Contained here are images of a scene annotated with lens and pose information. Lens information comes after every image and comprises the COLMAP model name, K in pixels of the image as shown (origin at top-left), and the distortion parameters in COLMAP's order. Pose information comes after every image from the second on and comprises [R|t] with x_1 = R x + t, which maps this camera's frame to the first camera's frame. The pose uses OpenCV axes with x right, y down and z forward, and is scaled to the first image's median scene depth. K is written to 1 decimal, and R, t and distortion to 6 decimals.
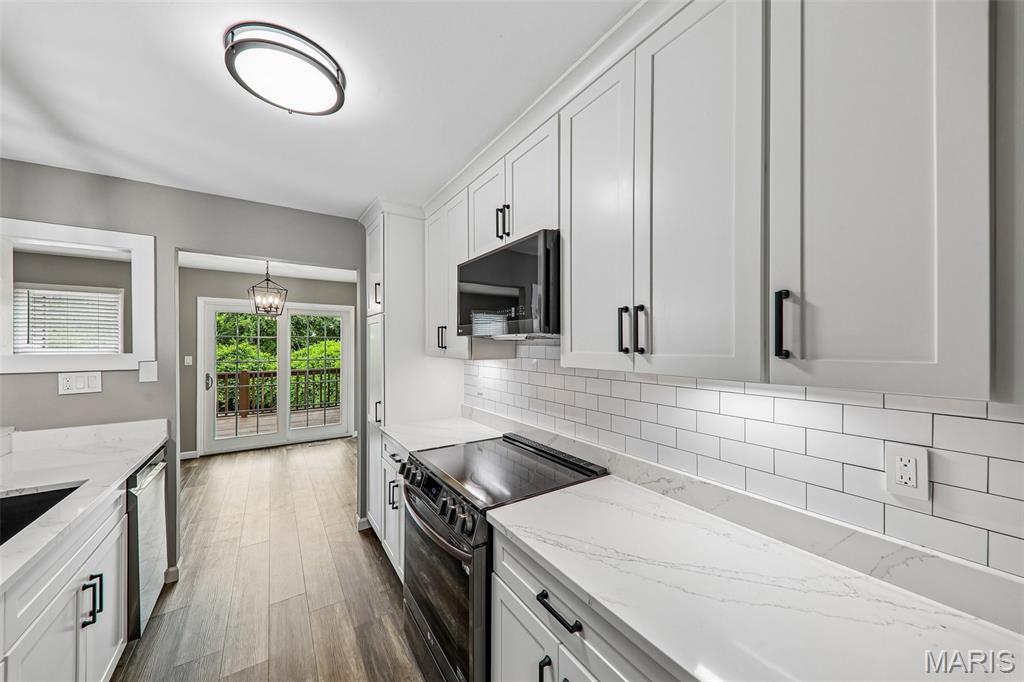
lens RADIAL K [[354.2, 0, 508.2], [0, 354.2, 344.0], [0, 0, 1]] dist [0.000641, -0.000027]
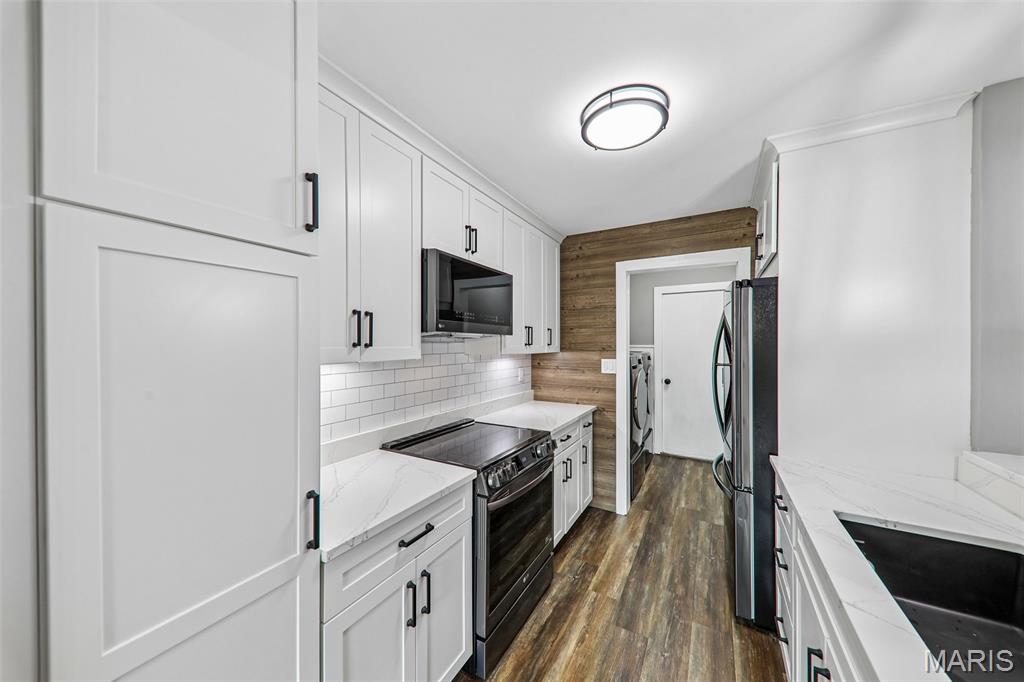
lens RADIAL K [[354.2, 0, 508.2], [0, 354.2, 344.0], [0, 0, 1]] dist [0.000641, -0.000027]
pose [[-0.435147, -0.002211, 0.900357, -1.056316], [0.001375, 0.999994, 0.003121, 0.005476], [-0.900358, 0.002596, -0.435142, 1.288865]]
